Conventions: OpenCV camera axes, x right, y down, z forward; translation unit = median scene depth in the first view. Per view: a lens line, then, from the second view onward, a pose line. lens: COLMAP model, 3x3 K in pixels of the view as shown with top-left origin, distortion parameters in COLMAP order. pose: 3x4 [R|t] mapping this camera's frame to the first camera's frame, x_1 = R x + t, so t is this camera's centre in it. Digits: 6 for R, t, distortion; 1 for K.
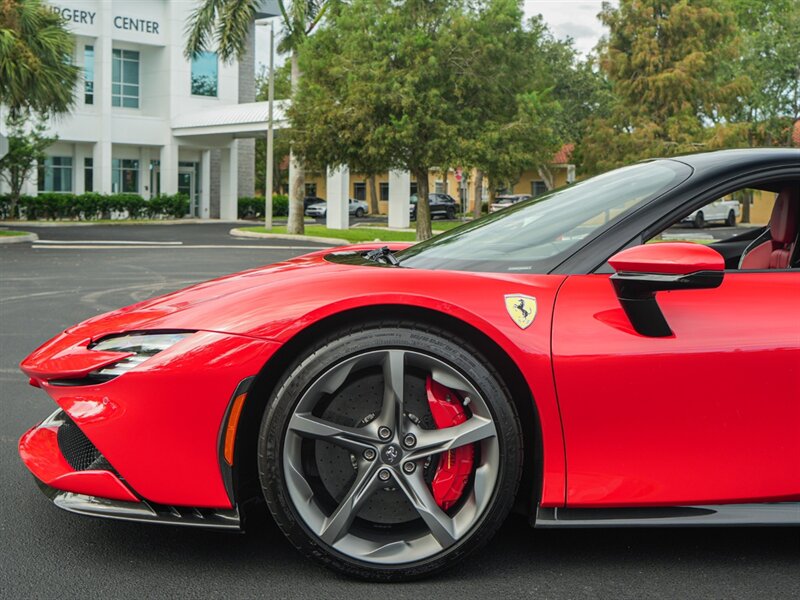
lens RADIAL K [[1132.6, 0, 435.7], [0, 1132.6, 260.9], [0, 0, 1]] dist [-0.001438, -0.040399]
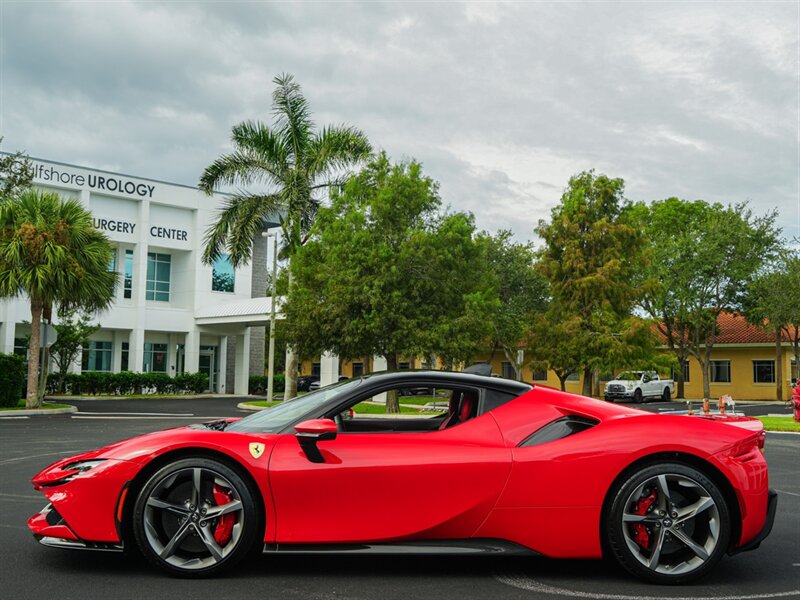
lens RADIAL K [[1033.6, 0, 412.9], [0, 1033.6, 298.8], [0, 0, 1]] dist [0.005030, 0.004012]
pose [[0.999363, -0.000277, -0.035683, 0.092658], [-0.004244, 0.991950, -0.126561, 0.001103], [0.035430, 0.126631, 0.991317, -0.205442]]
